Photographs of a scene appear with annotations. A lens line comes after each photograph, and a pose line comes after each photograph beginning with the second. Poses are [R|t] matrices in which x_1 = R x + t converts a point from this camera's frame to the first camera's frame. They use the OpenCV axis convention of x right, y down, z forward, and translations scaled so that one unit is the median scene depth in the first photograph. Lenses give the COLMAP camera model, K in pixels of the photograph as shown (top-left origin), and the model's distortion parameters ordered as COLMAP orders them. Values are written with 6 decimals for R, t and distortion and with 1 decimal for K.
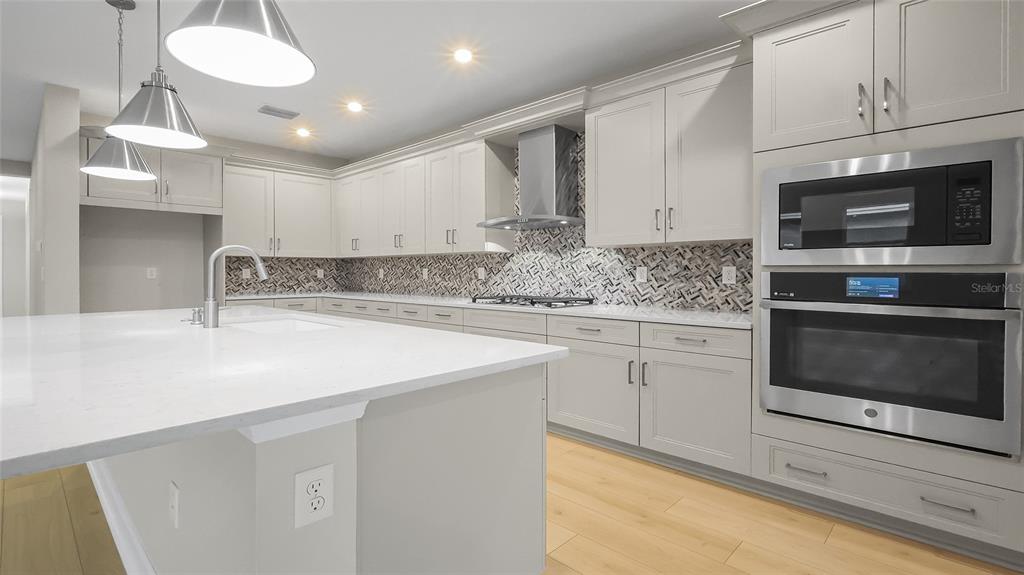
lens RADIAL K [[482.9, 0, 501.7], [0, 482.9, 269.1], [0, 0, 1]] dist [0.000728, -0.000199]
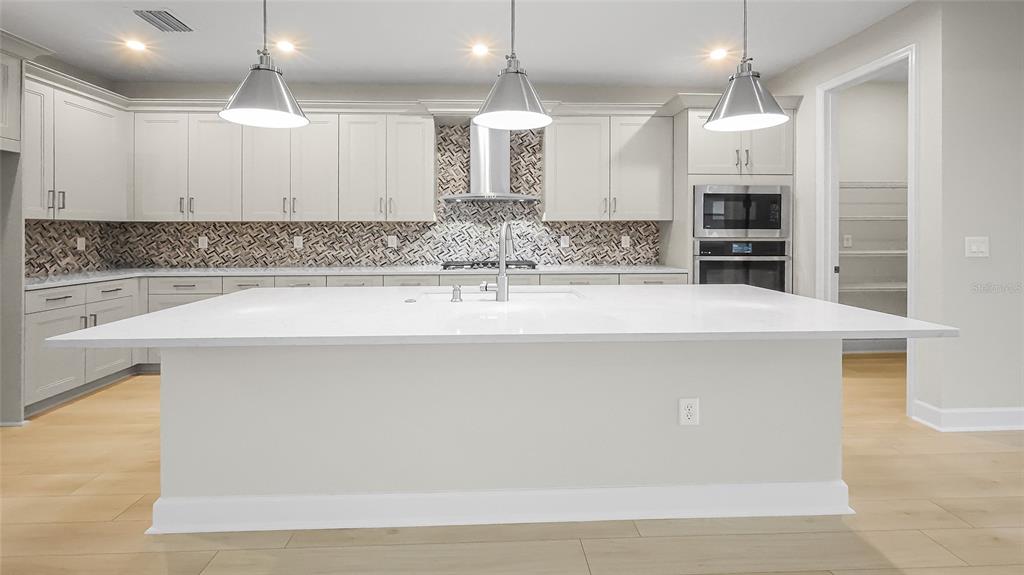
lens RADIAL K [[495.3, 0, 511.2], [0, 495.3, 235.0], [0, 0, 1]] dist [-0.000703, 0.000083]
pose [[0.677972, -0.006147, 0.735062, -0.736798], [-0.003113, 0.999932, 0.011233, -0.019768], [-0.735081, -0.009903, 0.677907, 0.137595]]
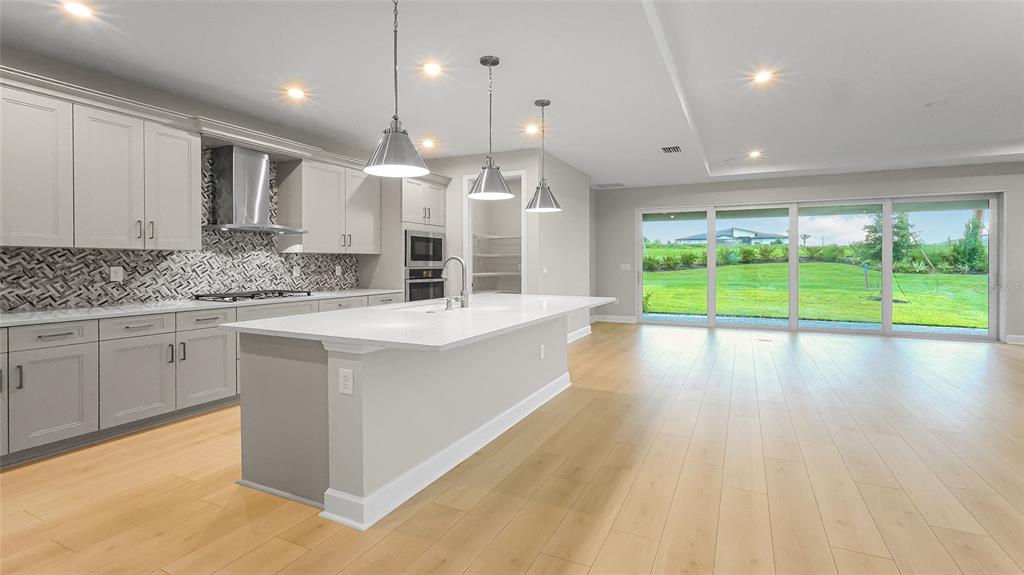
lens RADIAL K [[482.9, 0, 501.7], [0, 482.9, 269.1], [0, 0, 1]] dist [0.000728, -0.000199]
pose [[-0.308388, -0.013379, 0.951167, -1.170082], [-0.007290, 0.999905, 0.011701, -0.015647], [-0.951233, -0.003326, -0.308456, 0.743074]]
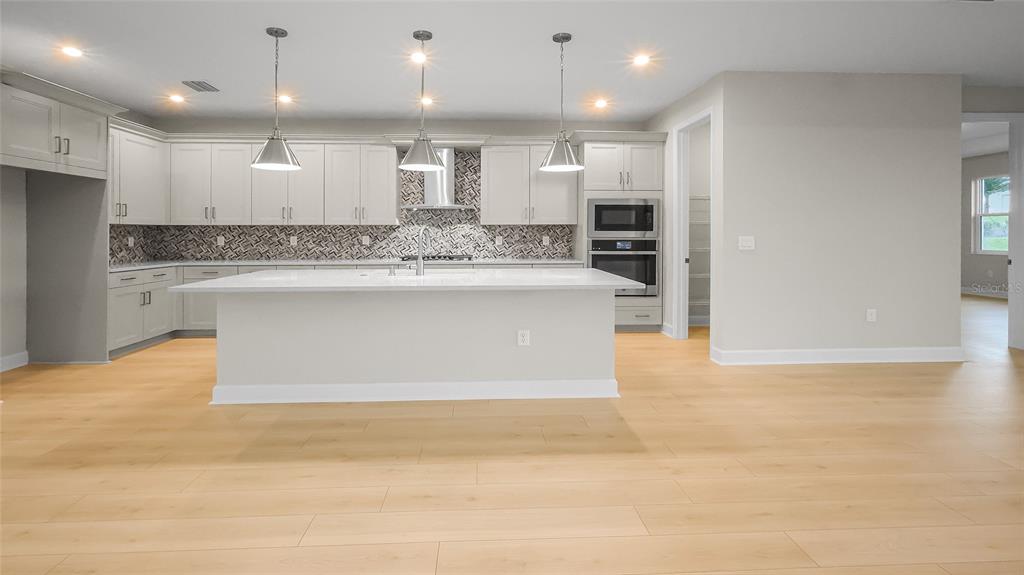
lens RADIAL K [[495.0, 0, 506.3], [0, 495.0, 235.0], [0, 0, 1]] dist [0.000576, 0.000199]
pose [[0.674805, -0.004021, 0.737986, -0.905009], [-0.003684, 0.999954, 0.008817, -0.022162], [-0.737987, -0.008669, 0.674759, -0.220480]]
